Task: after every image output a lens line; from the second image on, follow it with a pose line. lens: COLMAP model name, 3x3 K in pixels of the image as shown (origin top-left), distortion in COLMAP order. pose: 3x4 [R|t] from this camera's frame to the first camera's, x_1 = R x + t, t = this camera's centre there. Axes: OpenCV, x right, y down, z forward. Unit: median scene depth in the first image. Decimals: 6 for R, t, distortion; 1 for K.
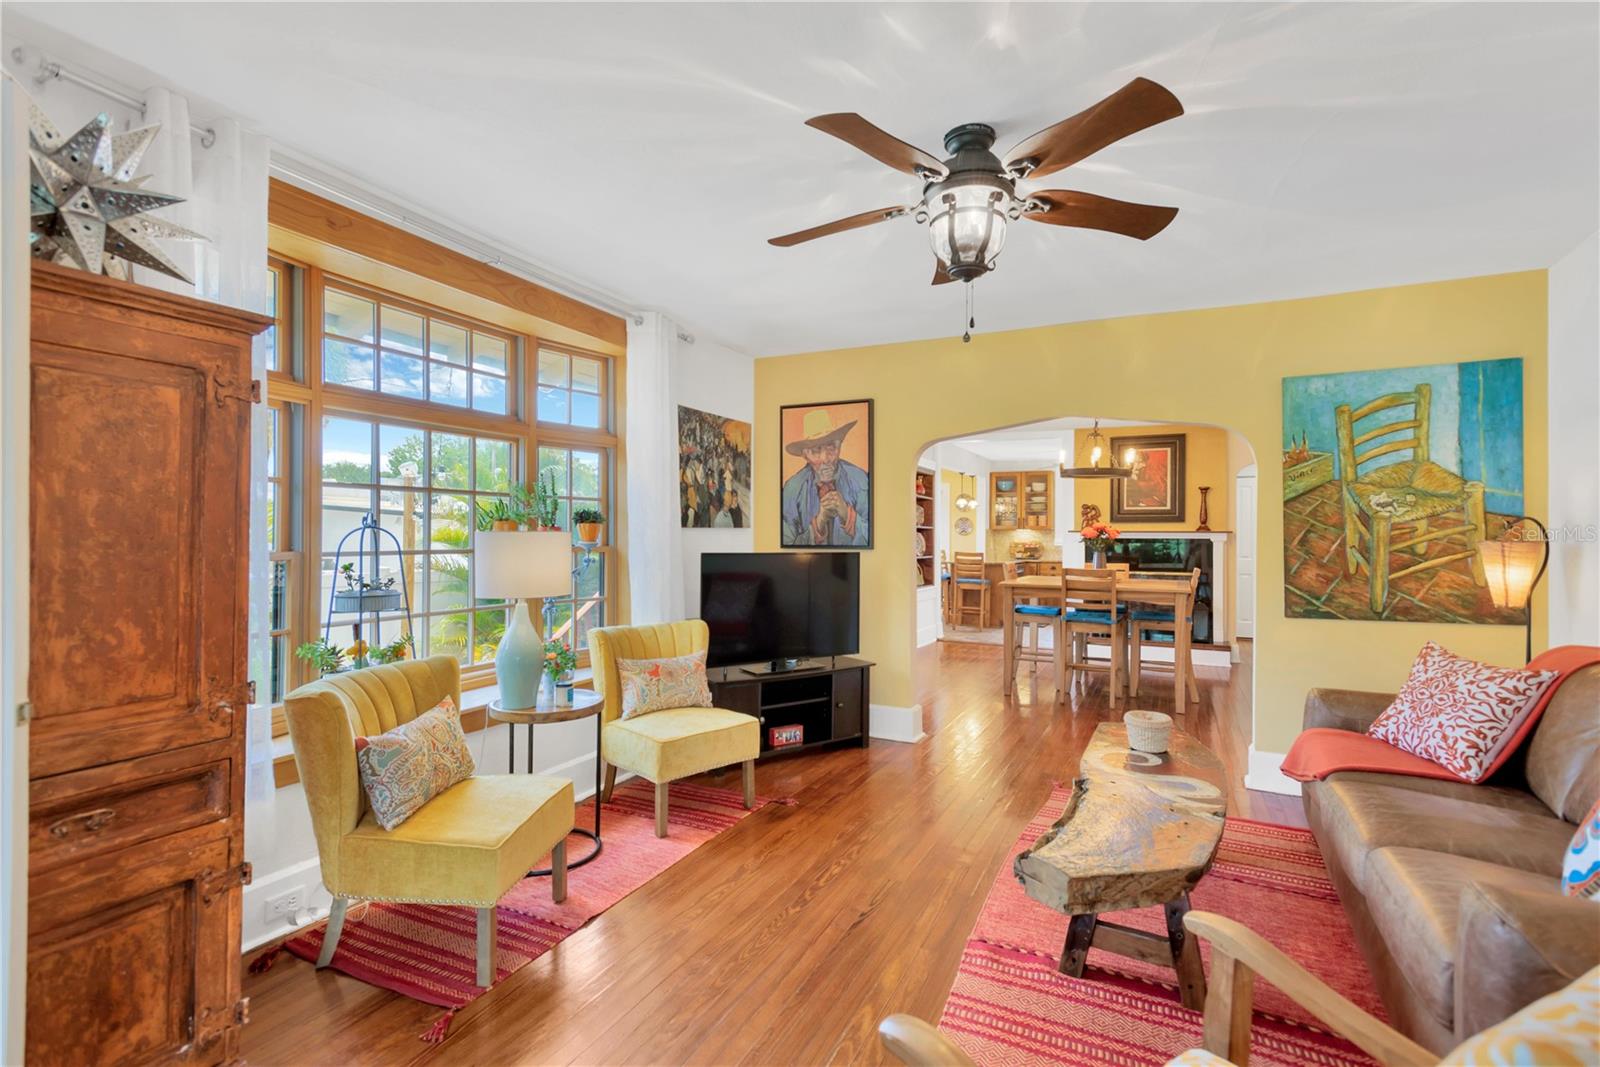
lens RADIAL K [[764.2, 0, 807.1], [0, 764.2, 535.9], [0, 0, 1]] dist [0.005216, 0.000505]
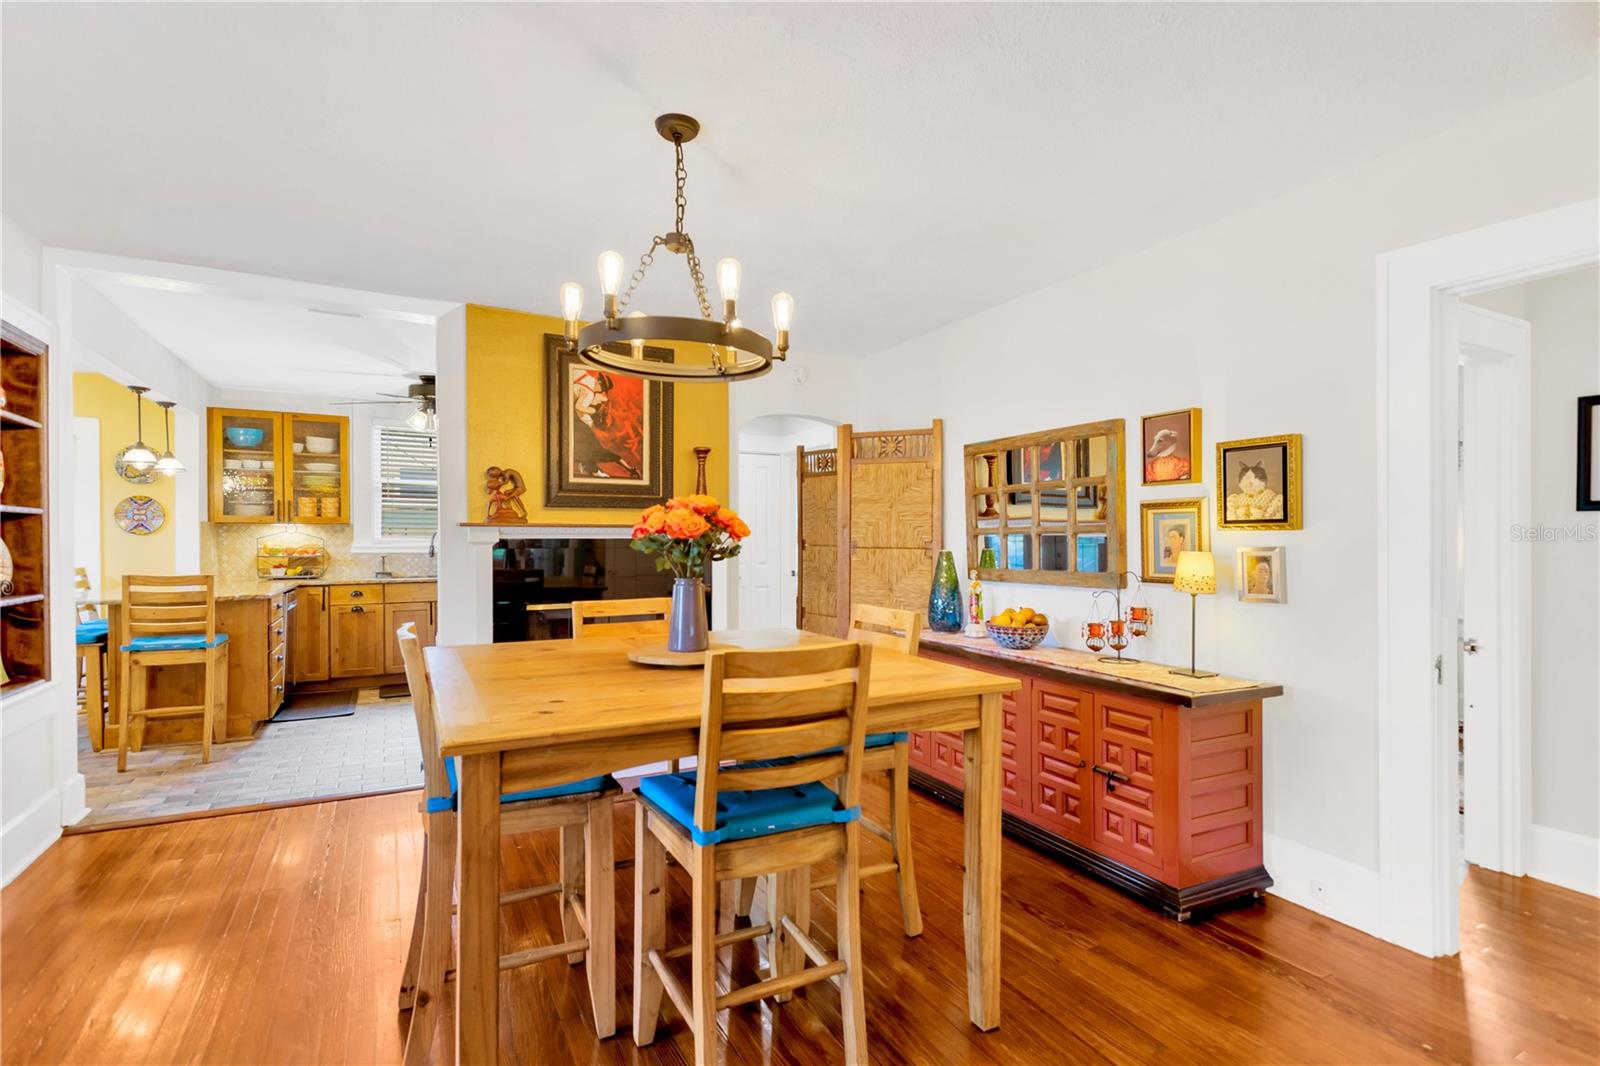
lens RADIAL K [[764.2, 0, 799.6], [0, 764.2, 538.4], [0, 0, 1]] dist [0.005216, 0.000505]
pose [[0.593838, -0.005610, 0.804565, 0.070193], [0.003483, 0.999984, 0.004402, 0.000930], [-0.804577, 0.000188, 0.593849, 0.415838]]
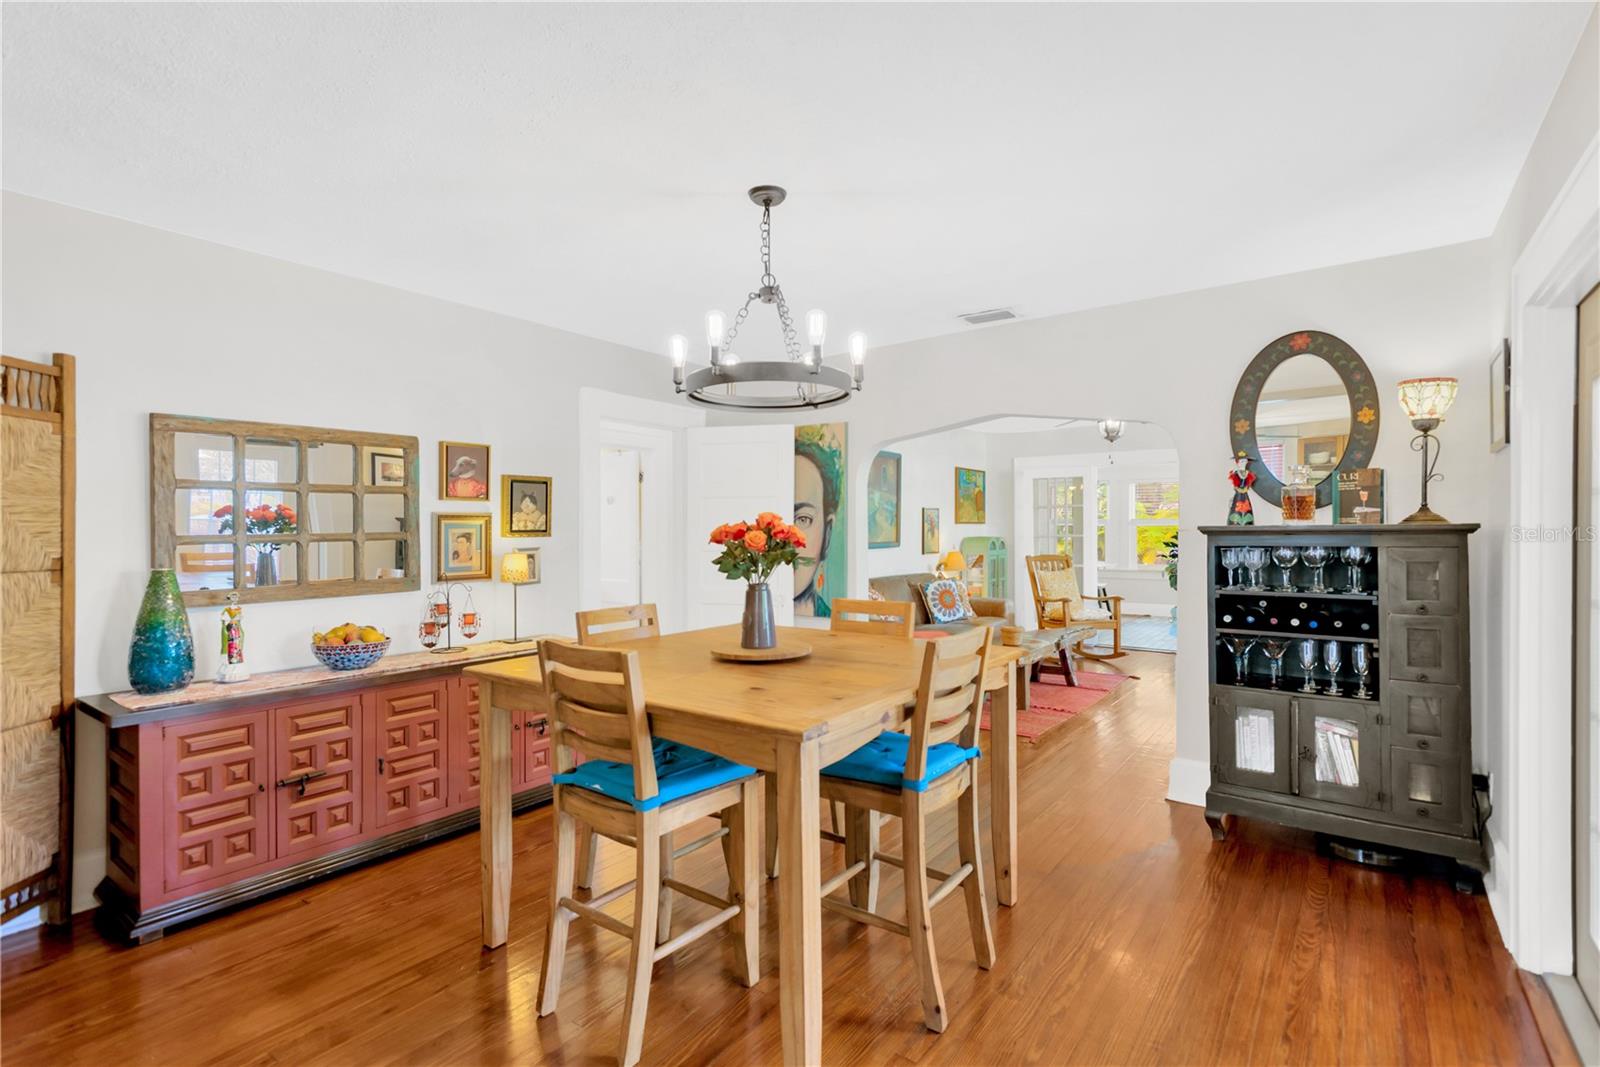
lens RADIAL K [[764.2, 0, 799.4], [0, 764.2, 528.7], [0, 0, 1]] dist [0.005216, 0.000505]
pose [[-0.981558, -0.001387, 0.191160, 0.144785], [-0.001067, 0.999998, 0.001778, -0.004095], [-0.191162, 0.001541, -0.981557, 0.729349]]
